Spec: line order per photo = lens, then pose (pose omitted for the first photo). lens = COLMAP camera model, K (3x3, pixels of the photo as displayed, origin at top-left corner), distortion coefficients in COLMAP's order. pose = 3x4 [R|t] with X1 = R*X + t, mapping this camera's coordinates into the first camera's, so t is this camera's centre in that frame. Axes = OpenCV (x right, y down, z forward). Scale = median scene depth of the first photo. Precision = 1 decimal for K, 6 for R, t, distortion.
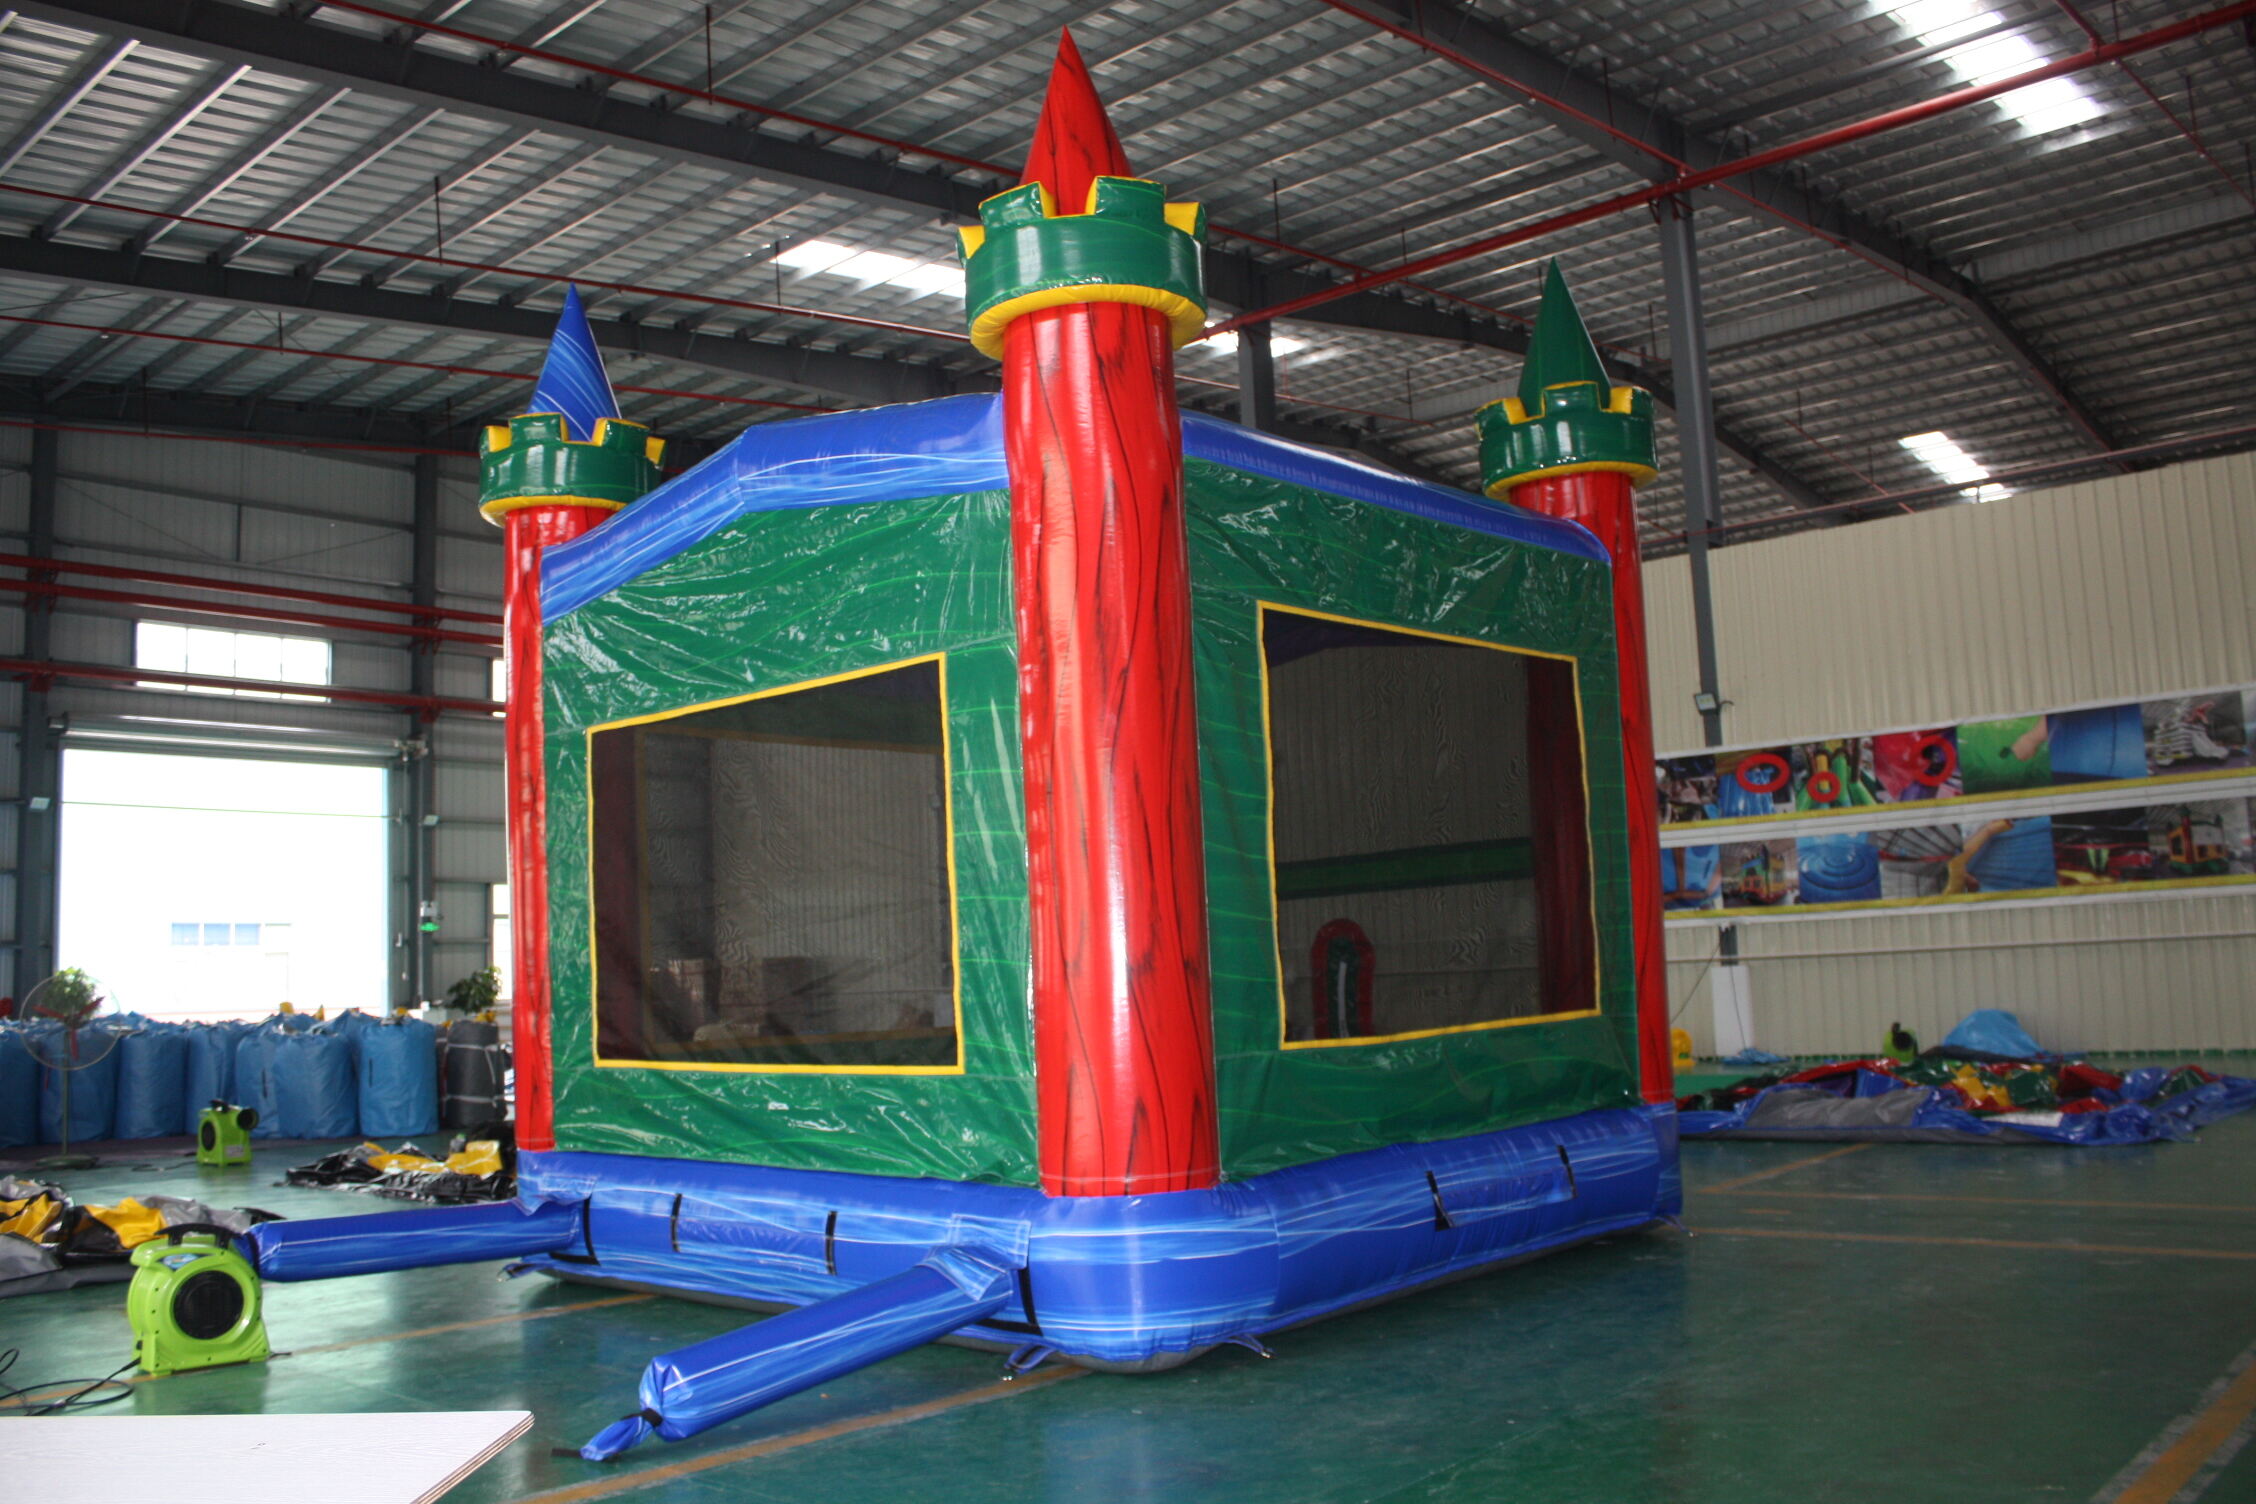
lens RADIAL K [[1875.9, 0, 1104.2], [0, 1875.9, 740.5], [0, 0, 1]] dist [-0.080523, -0.001985]
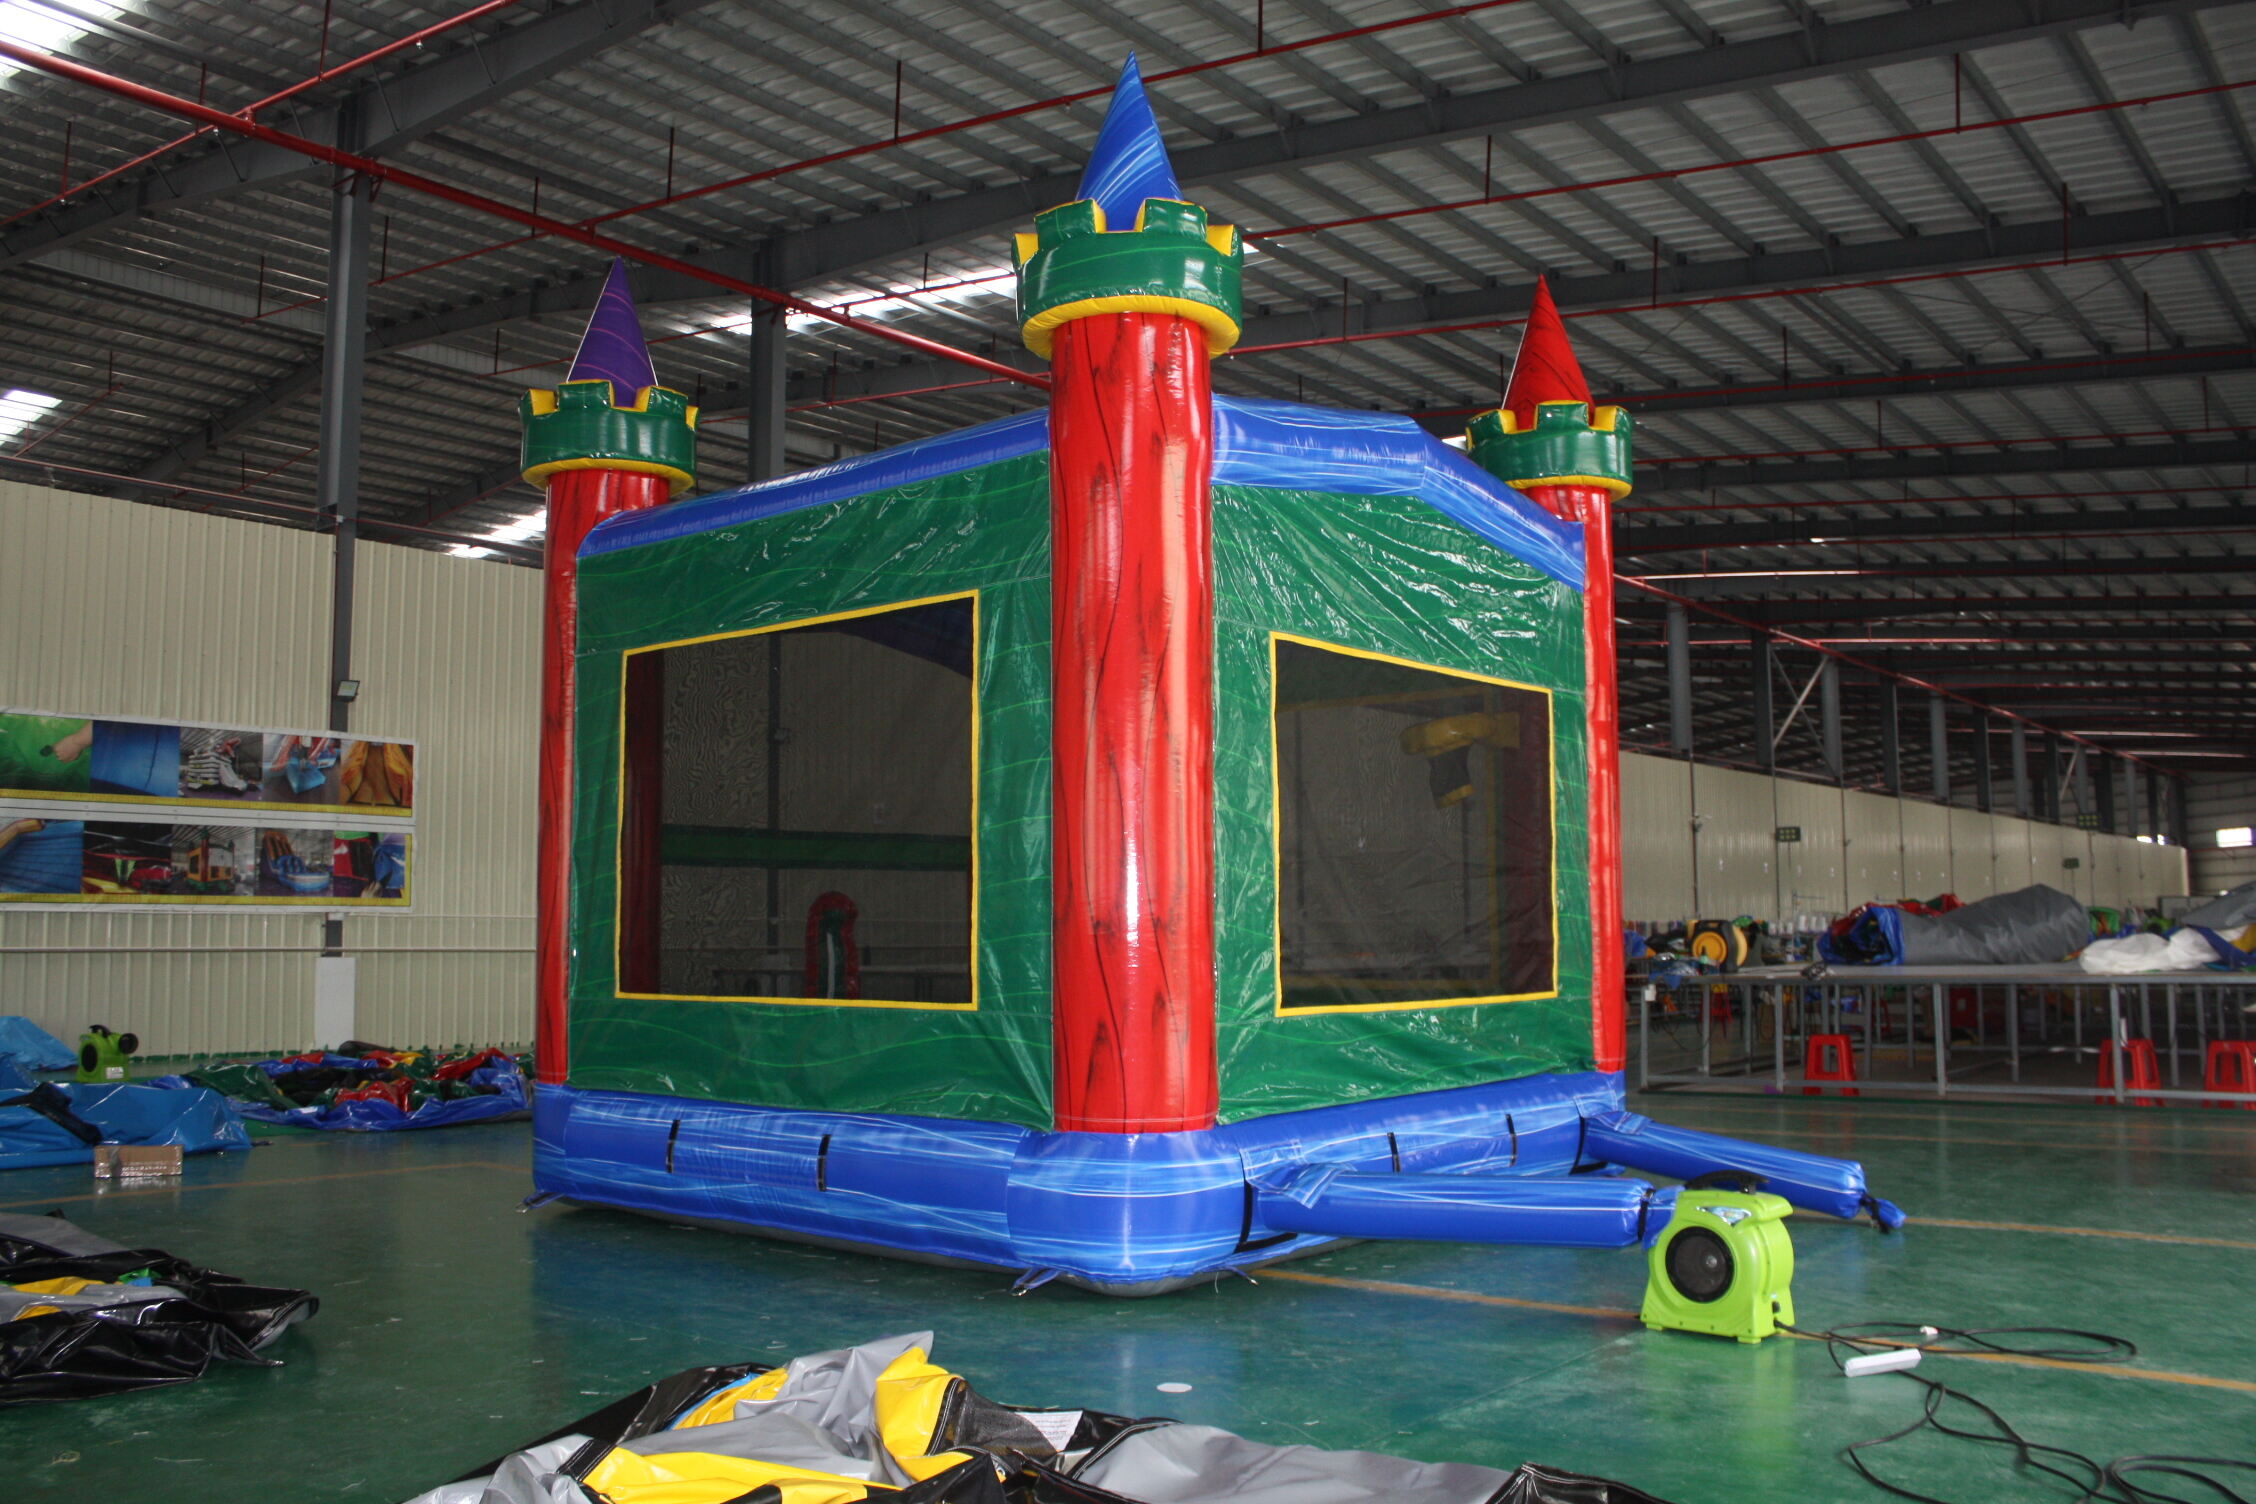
lens RADIAL K [[1875.9, 0, 1167.1], [0, 1875.9, 754.9], [0, 0, 1]] dist [-0.080523, -0.001985]
pose [[-0.070250, 0.133860, 0.988507, -0.534430], [-0.111113, 0.983739, -0.141110, 0.084525], [-0.991322, -0.119749, -0.054234, 0.511216]]
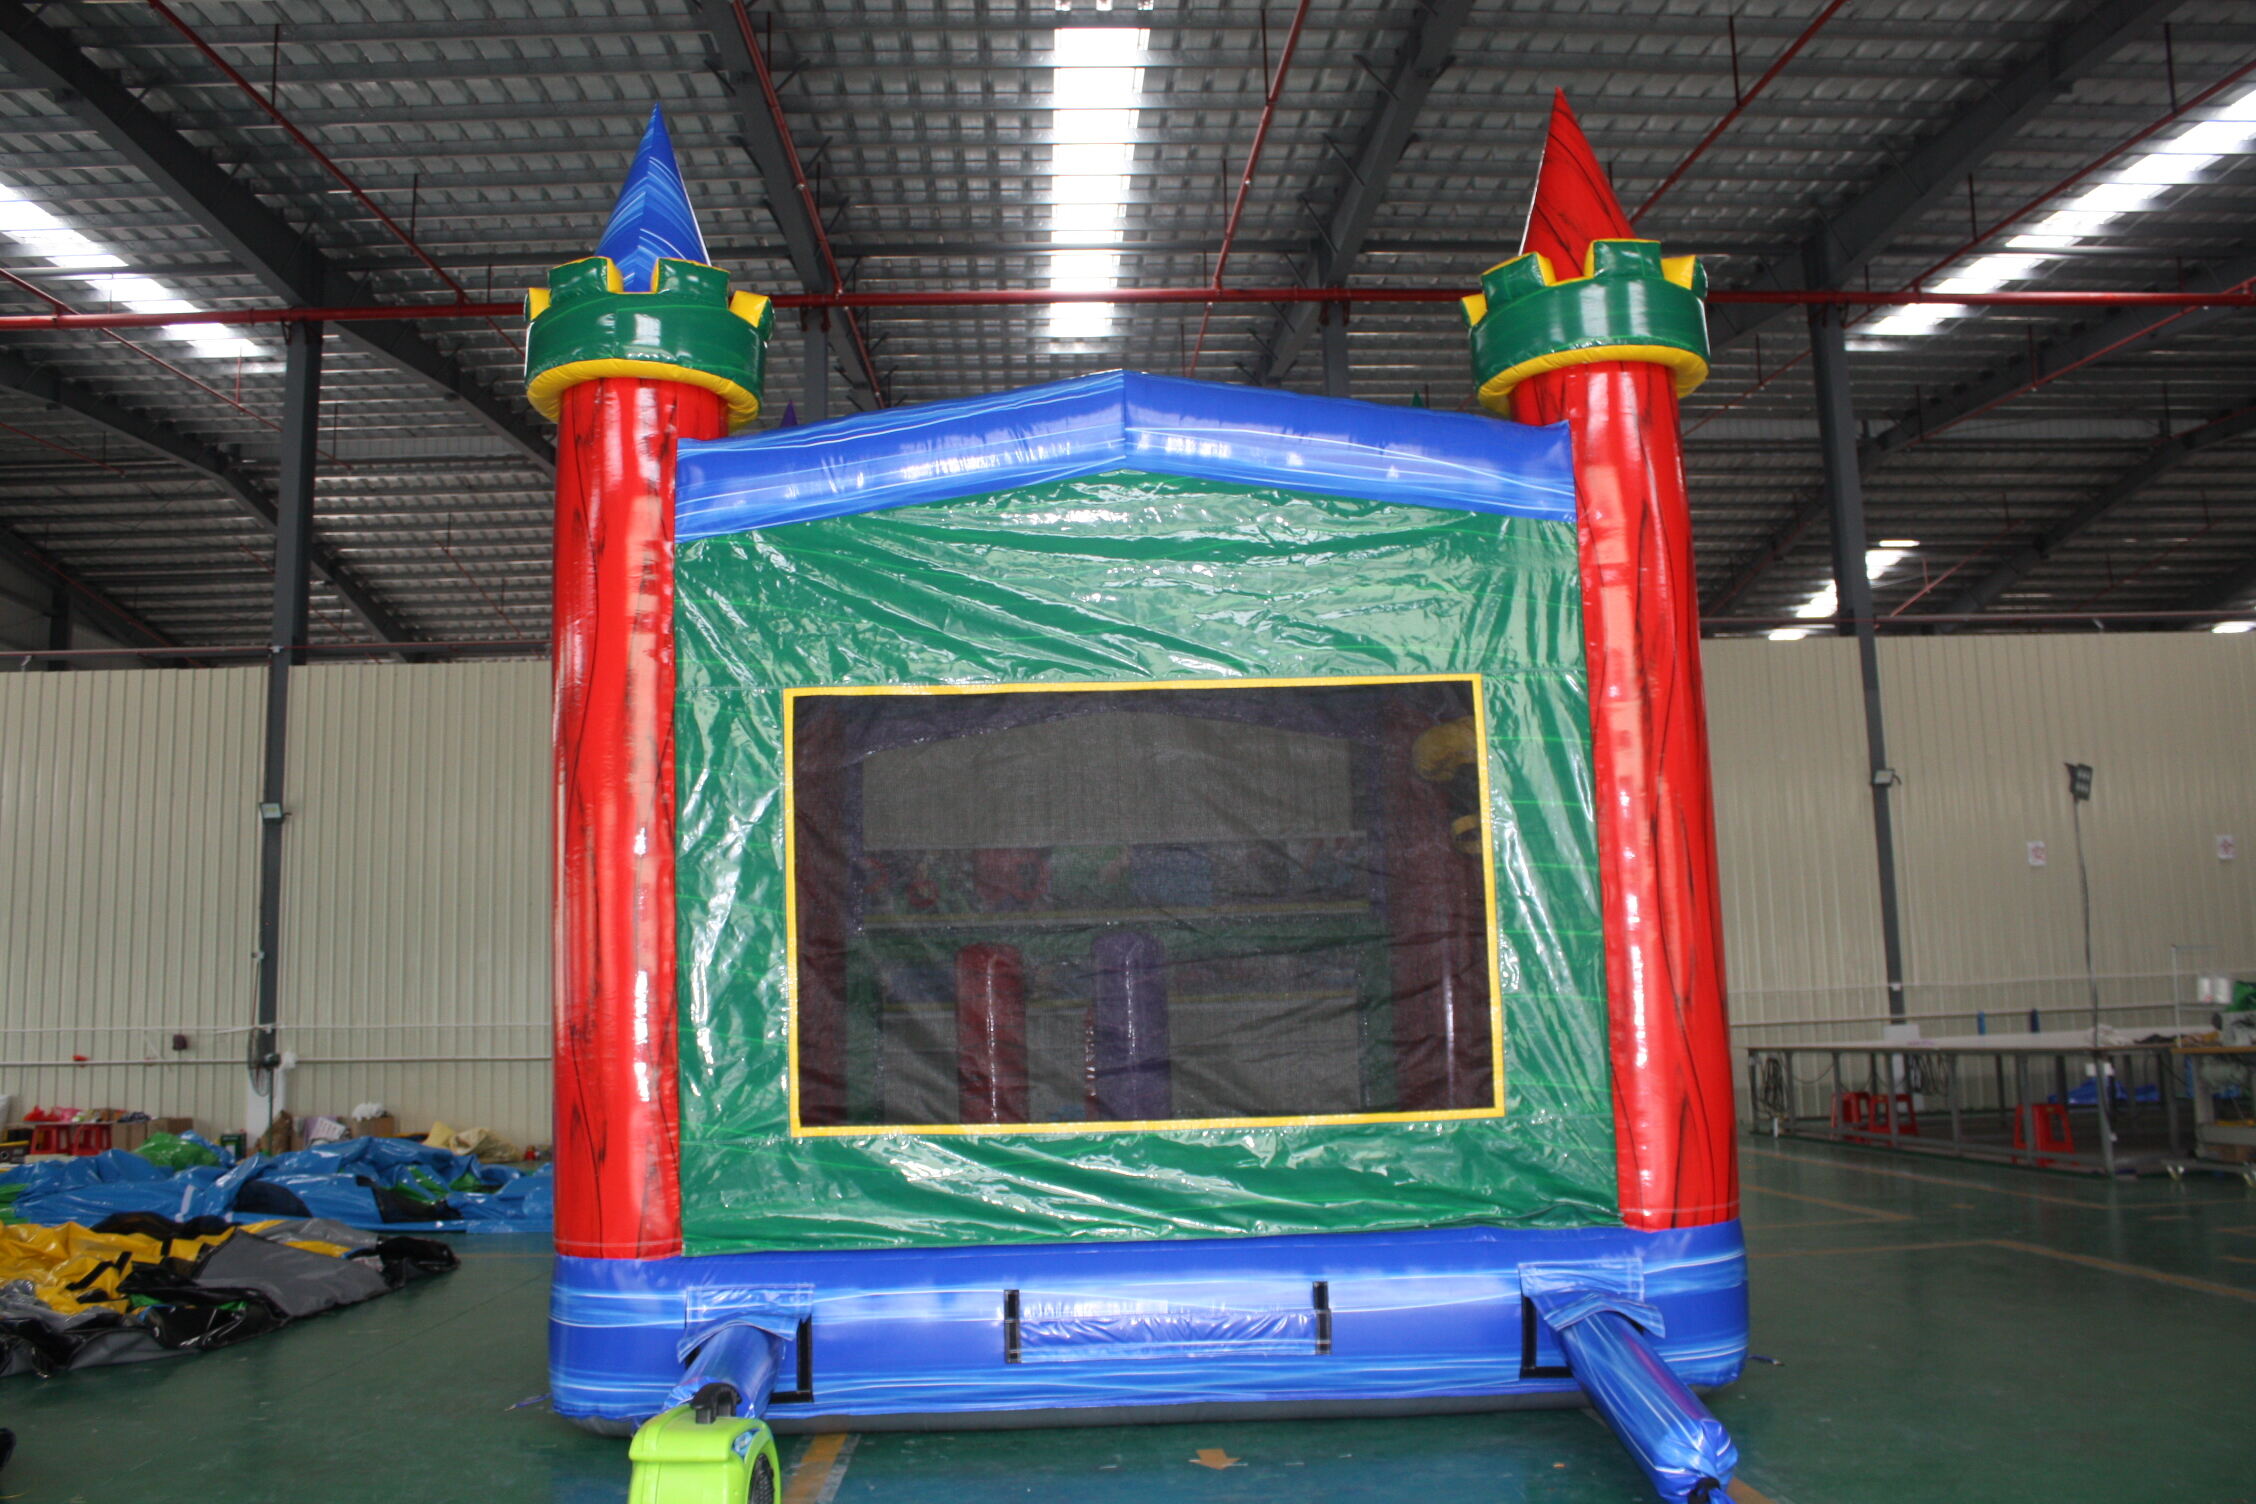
lens RADIAL K [[1875.9, 0, 1136.8], [0, 1875.9, 753.7], [0, 0, 1]] dist [-0.080523, -0.001985]
pose [[0.720083, 0.129351, 0.681725, -0.324916], [-0.084926, 0.991514, -0.098426, 0.038645], [-0.688672, 0.012978, 0.724957, 0.163082]]
